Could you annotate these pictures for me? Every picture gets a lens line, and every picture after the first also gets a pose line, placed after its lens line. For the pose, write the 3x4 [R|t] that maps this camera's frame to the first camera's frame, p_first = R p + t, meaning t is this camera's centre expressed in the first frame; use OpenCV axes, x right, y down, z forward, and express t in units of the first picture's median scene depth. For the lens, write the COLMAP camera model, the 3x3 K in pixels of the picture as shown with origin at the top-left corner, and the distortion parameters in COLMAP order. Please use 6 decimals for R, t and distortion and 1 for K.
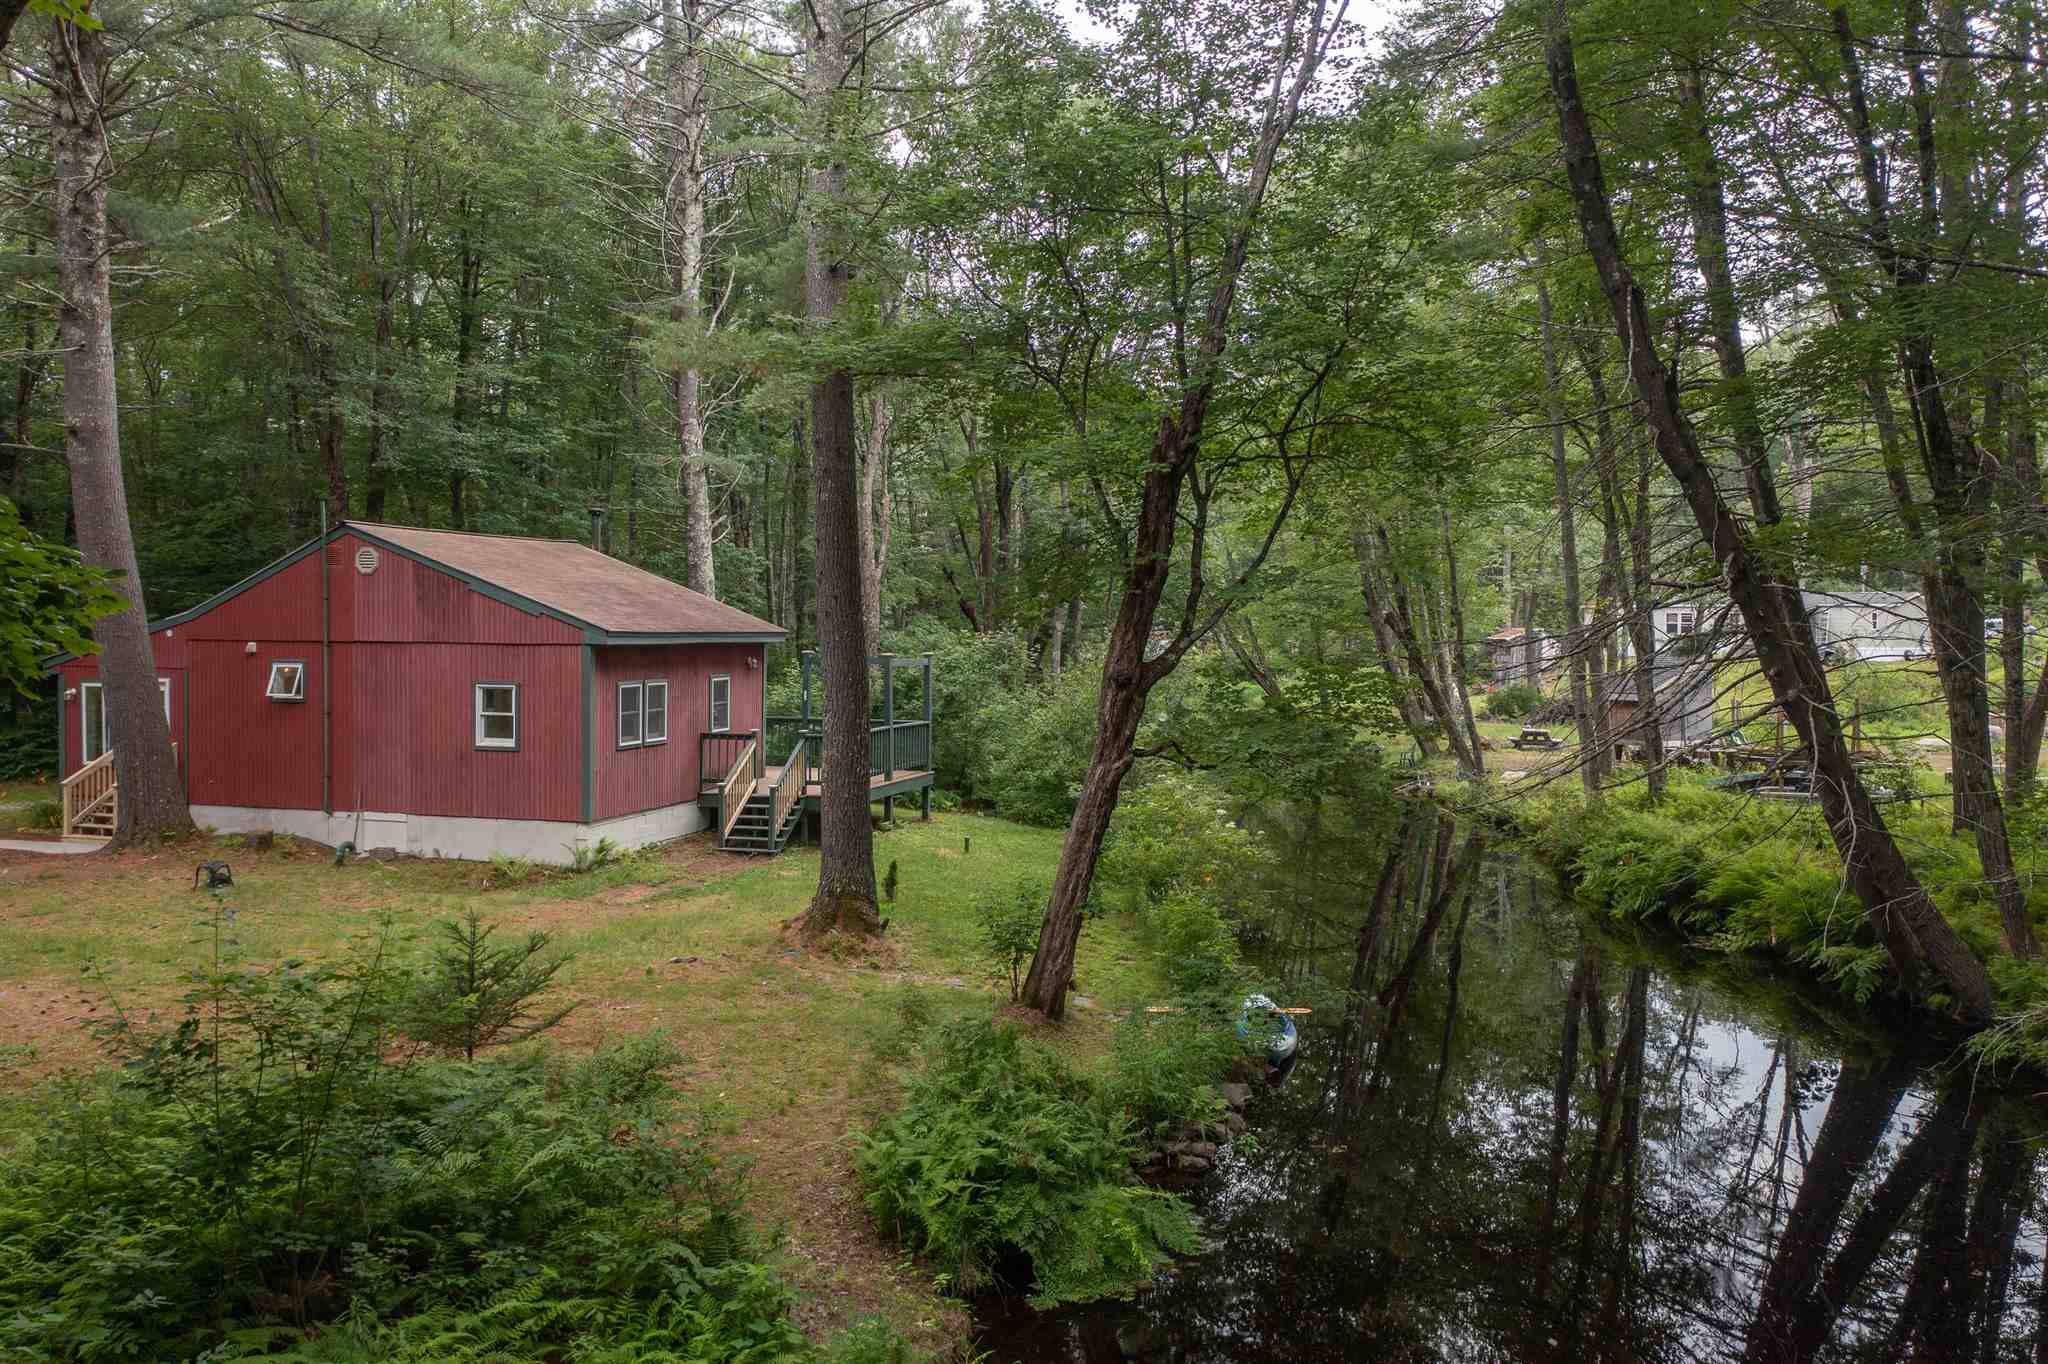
lens RADIAL K [[1627.7, 0, 1024.0], [0, 1627.7, 682.0], [0, 0, 1]] dist [-0.009418, 0.000983]
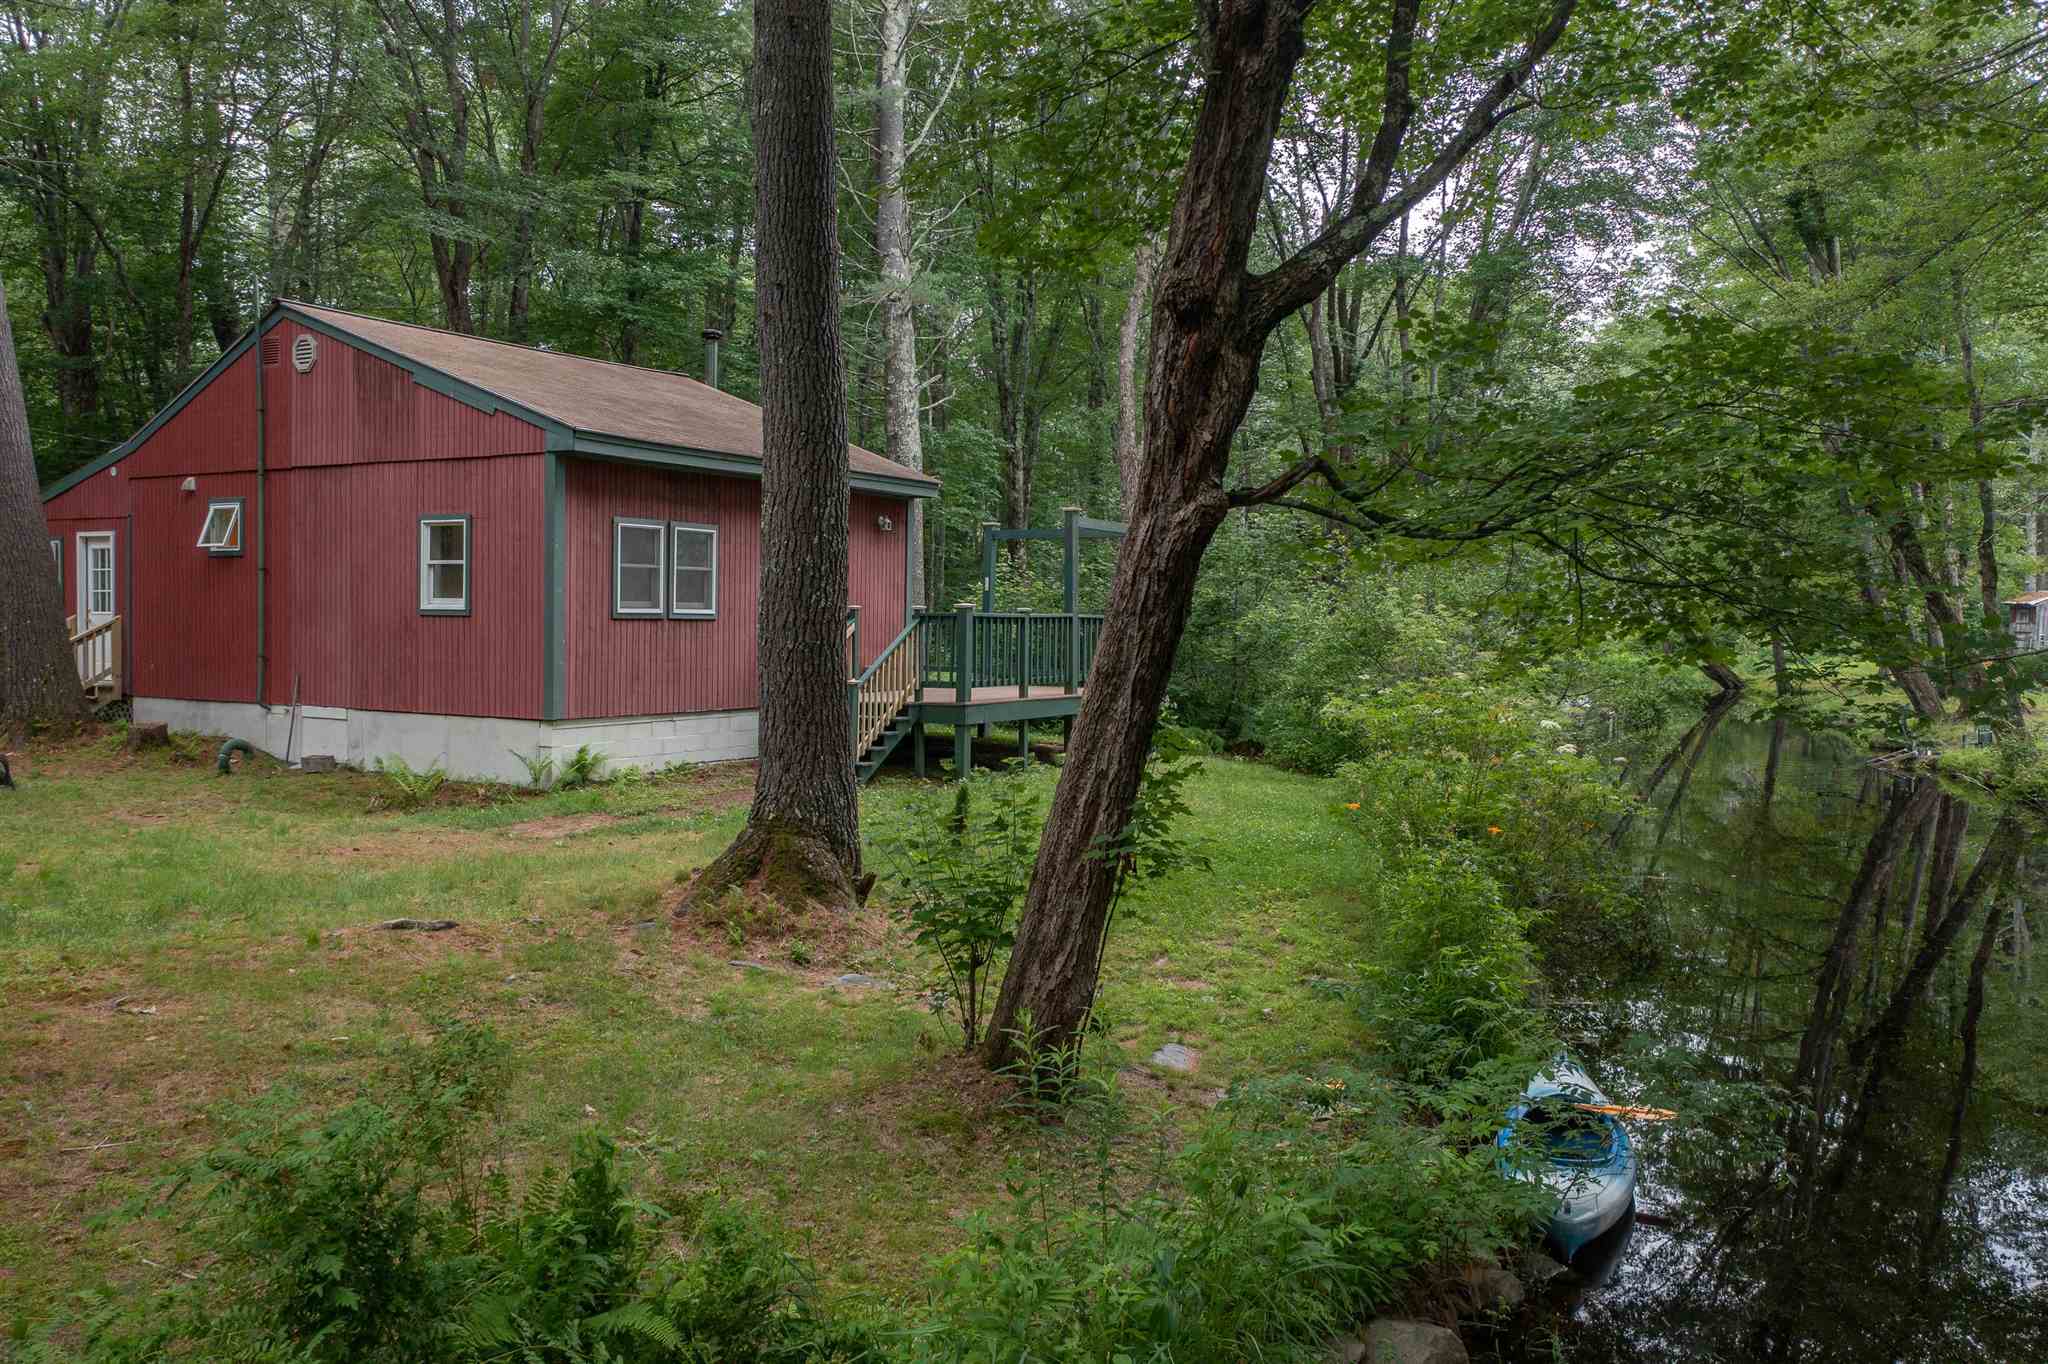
lens RADIAL K [[1627.7, 0, 1024.0], [0, 1627.7, 682.0], [0, 0, 1]] dist [-0.009418, 0.000983]
pose [[0.966734, 0.013942, -0.255402, 0.085478], [-0.013742, 0.999902, 0.002567, 0.063546], [0.255413, 0.001028, 0.966832, 0.390119]]
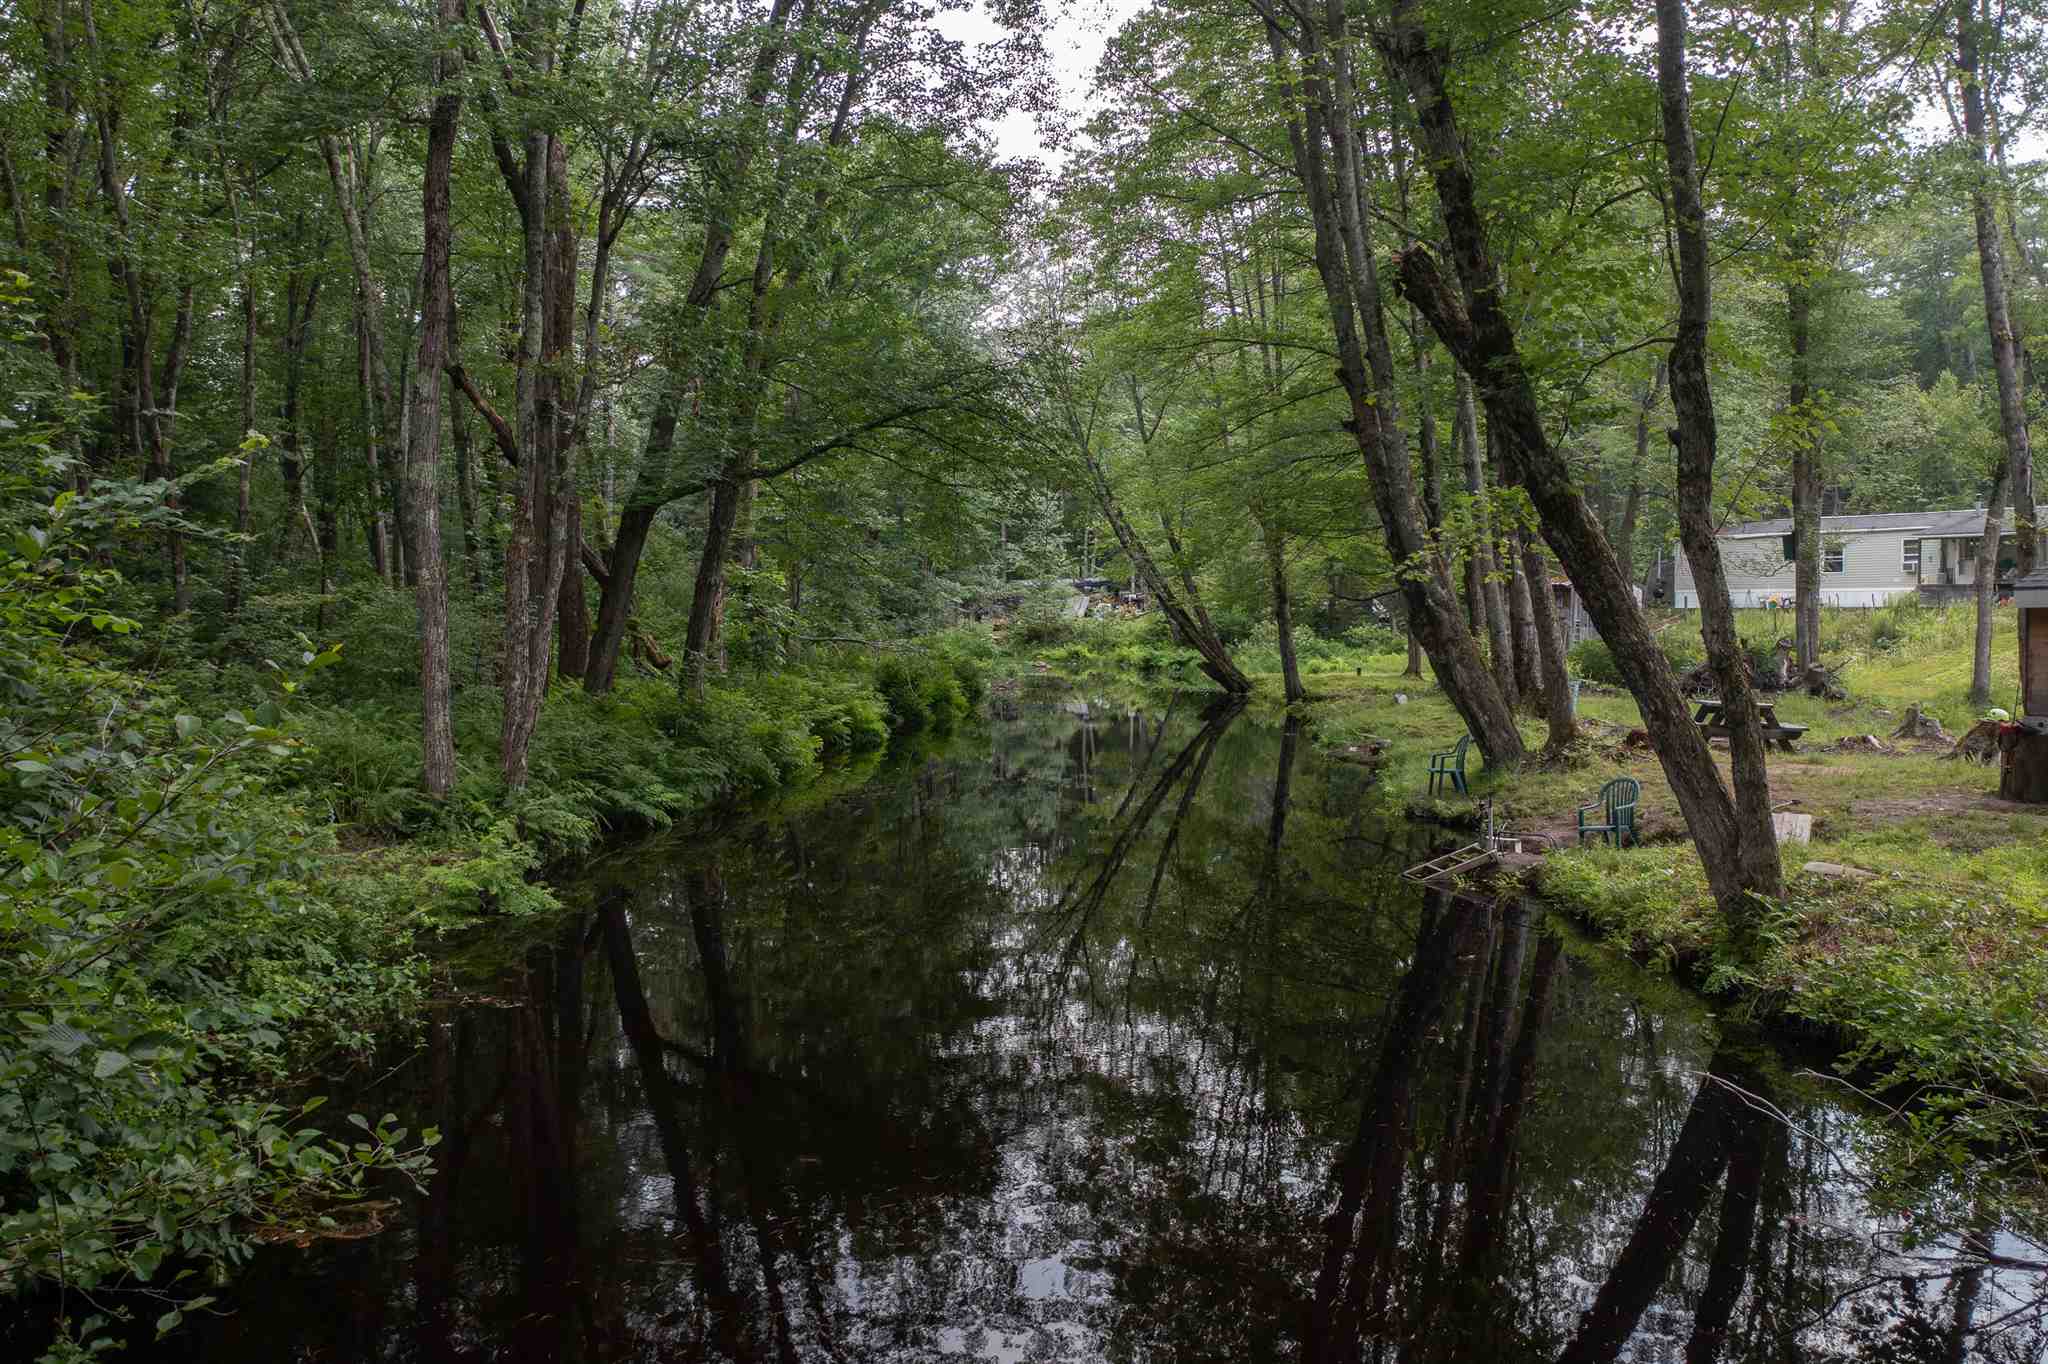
lens RADIAL K [[1627.7, 0, 1024.0], [0, 1627.7, 682.0], [0, 0, 1]] dist [-0.009418, 0.000983]
pose [[0.999997, 0.000009, -0.002246, 0.259677], [0.000003, 0.999984, 0.005634, 0.044845], [0.002246, -0.005634, 0.999982, 1.182736]]
